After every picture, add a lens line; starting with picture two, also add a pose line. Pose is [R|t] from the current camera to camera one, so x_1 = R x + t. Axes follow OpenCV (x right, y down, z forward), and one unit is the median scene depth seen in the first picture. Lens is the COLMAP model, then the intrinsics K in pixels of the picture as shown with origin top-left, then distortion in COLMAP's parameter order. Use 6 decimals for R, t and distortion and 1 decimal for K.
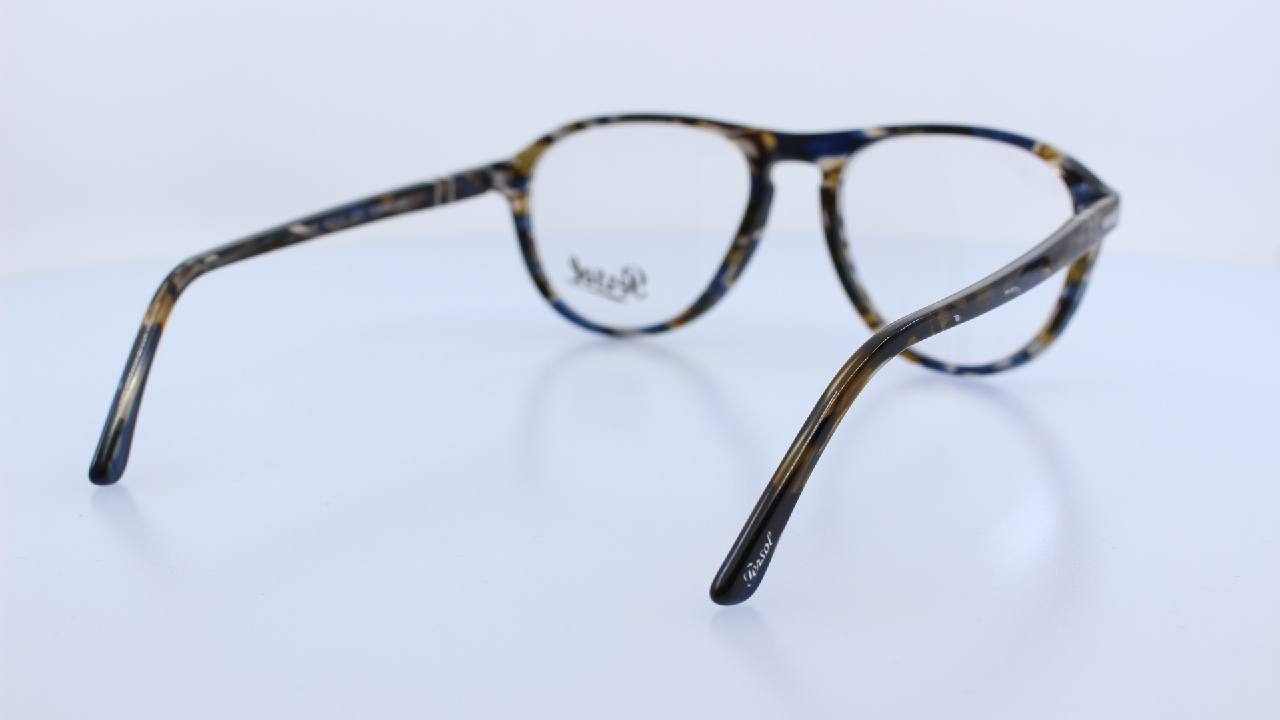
lens RADIAL K [[1688.2, 0, 640.4], [0, 1688.2, 361.0], [0, 0, 1]] dist [-0.083238, 0.000000]
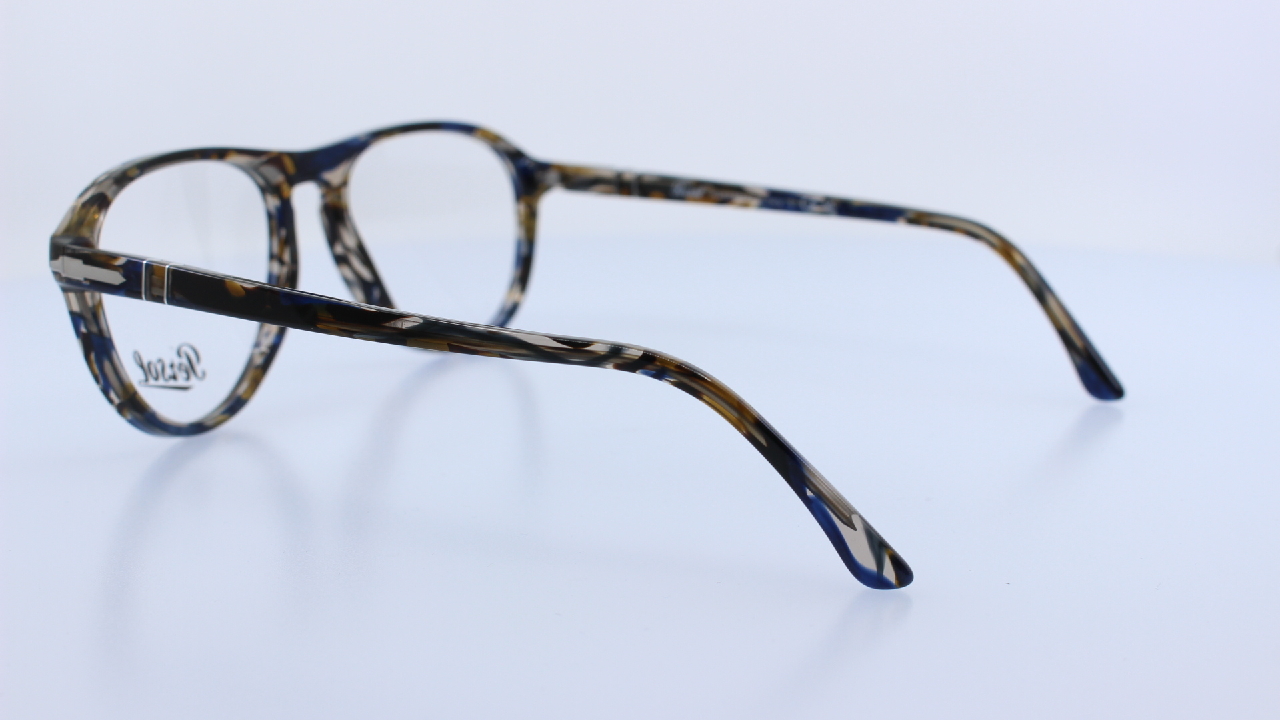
lens RADIAL K [[1688.2, 0, 646.8], [0, 1688.2, 365.5], [0, 0, 1]] dist [-0.083238, 0.000000]
pose [[-0.006247, -0.207783, 0.978155, -0.818428], [0.227480, 0.952233, 0.203730, -0.165132], [-0.973763, 0.223783, 0.041318, 0.792008]]
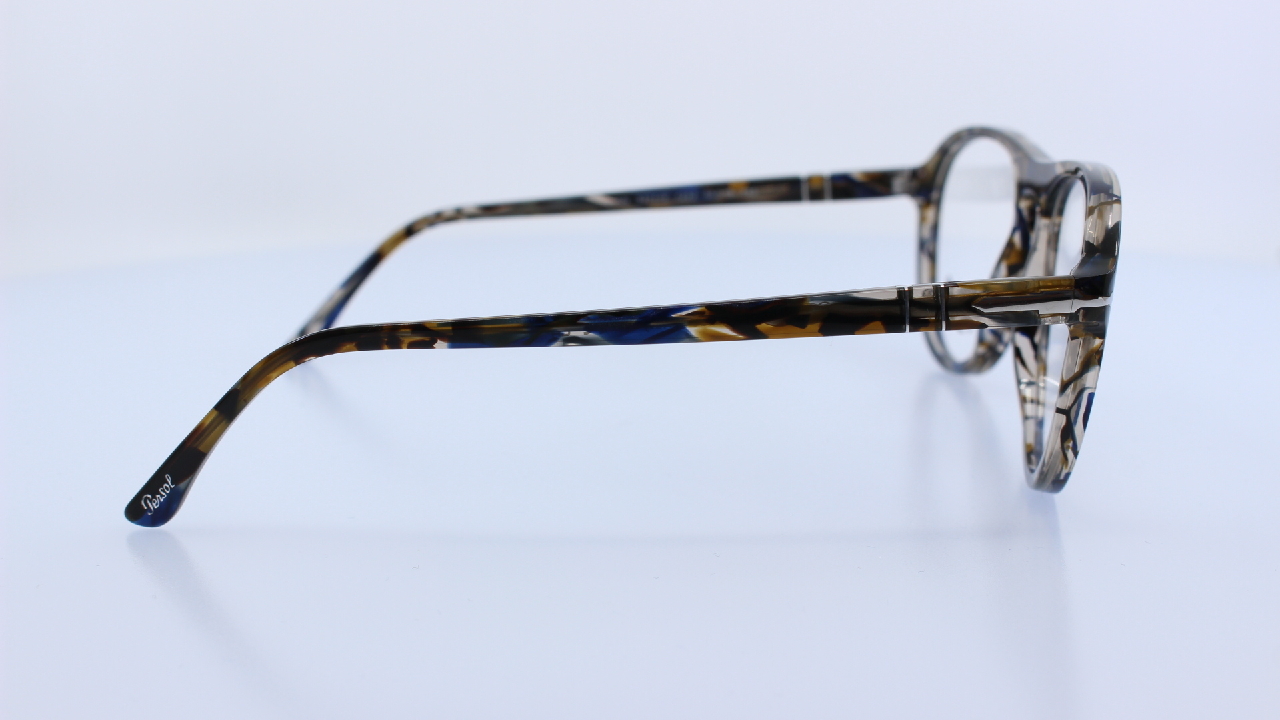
lens RADIAL K [[1688.2, 0, 642.3], [0, 1688.2, 357.6], [0, 0, 1]] dist [-0.083238, 0.000000]
pose [[0.498164, 0.190049, -0.845999, 0.704536], [-0.181979, 0.976870, 0.112291, -0.096519], [0.847772, 0.098015, 0.521226, 0.401961]]
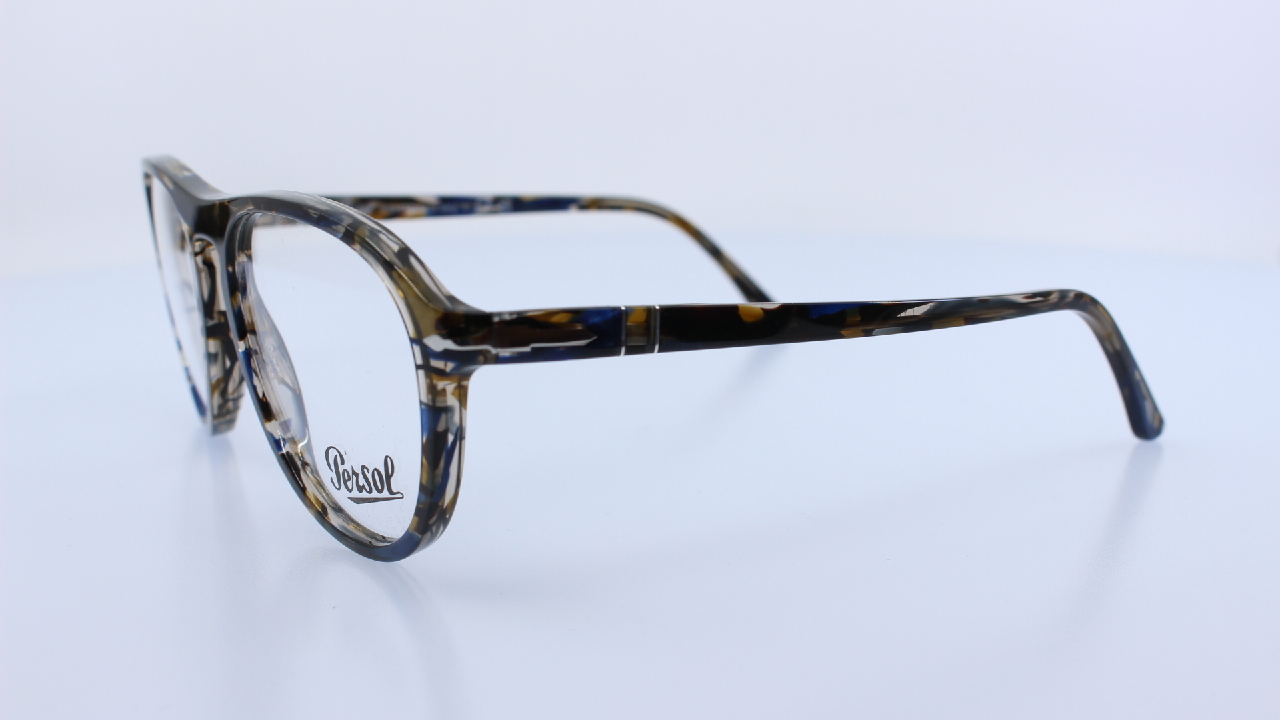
lens RADIAL K [[1688.2, 0, 647.0], [0, 1688.2, 354.0], [0, 0, 1]] dist [-0.083238, 0.000000]
pose [[-0.869987, -0.086348, 0.485456, -0.414794], [0.124846, 0.913890, 0.386289, -0.323155], [-0.477008, 0.396673, -0.784292, 1.480845]]
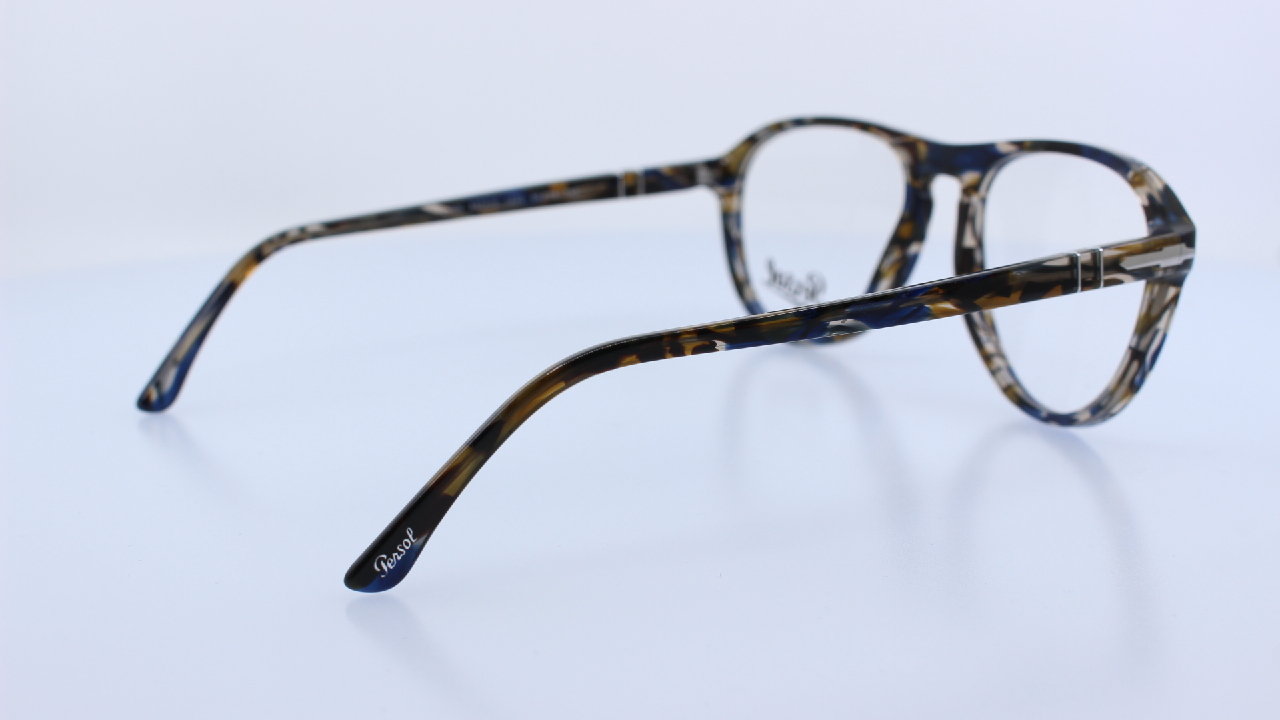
lens RADIAL K [[1688.2, 0, 643.1], [0, 1688.2, 359.6], [0, 0, 1]] dist [-0.083238, 0.000000]
pose [[0.865830, 0.109075, -0.488304, 0.407524], [-0.107253, 0.993723, 0.031799, -0.027989], [0.488708, 0.024839, 0.872094, 0.108428]]
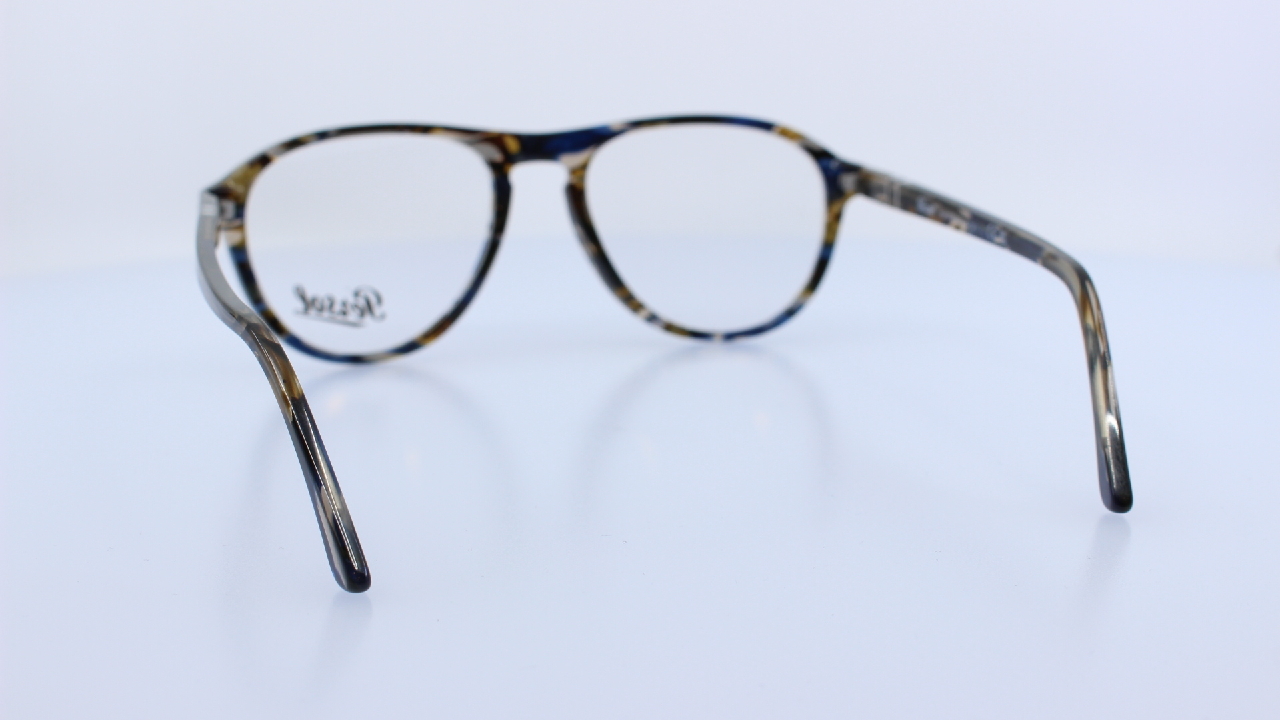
lens RADIAL K [[1688.2, 0, 645.5], [0, 1688.2, 363.4], [0, 0, 1]] dist [-0.083238, 0.000000]
pose [[0.706499, -0.150046, 0.691625, -0.575695], [0.156593, 0.986186, 0.053989, -0.042308], [-0.690172, 0.070161, 0.720236, 0.228190]]
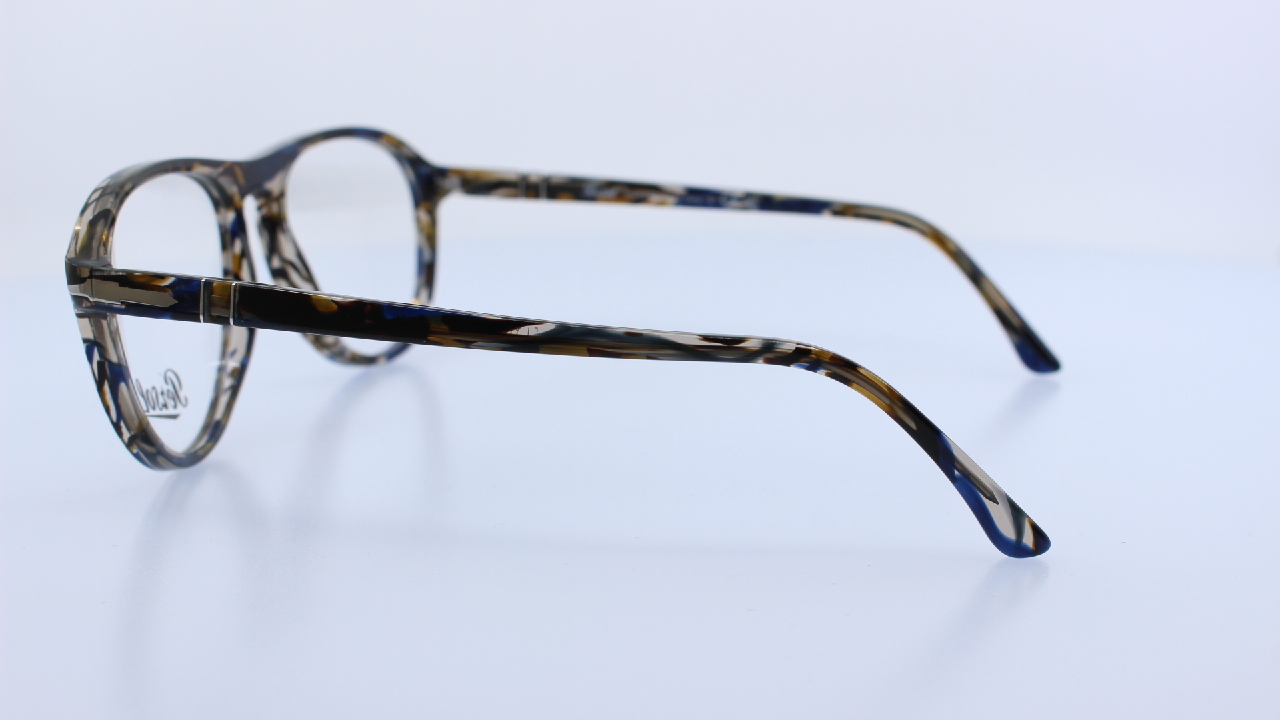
lens RADIAL K [[1688.2, 0, 640.5], [0, 1688.2, 361.2], [0, 0, 1]] dist [-0.083238, 0.000000]
pose [[-0.262403, -0.195439, 0.944959, -0.791274], [0.222992, 0.940486, 0.256436, -0.211686], [-0.938839, 0.278008, -0.203205, 0.997988]]
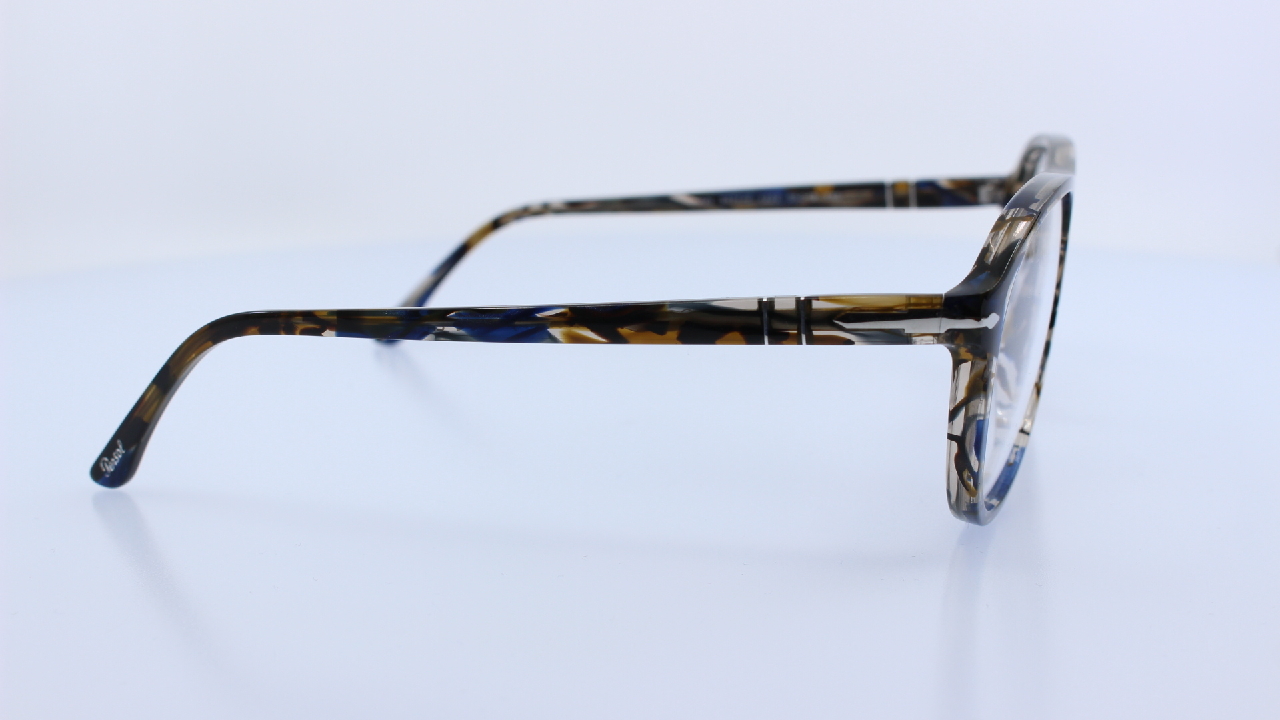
lens RADIAL K [[1688.2, 0, 641.4], [0, 1688.2, 357.6], [0, 0, 1]] dist [-0.083238, 0.000000]
pose [[0.257204, 0.212998, -0.942591, 0.784262], [-0.200422, 0.965955, 0.163588, -0.139499], [0.945345, 0.146841, 0.291137, 0.594280]]
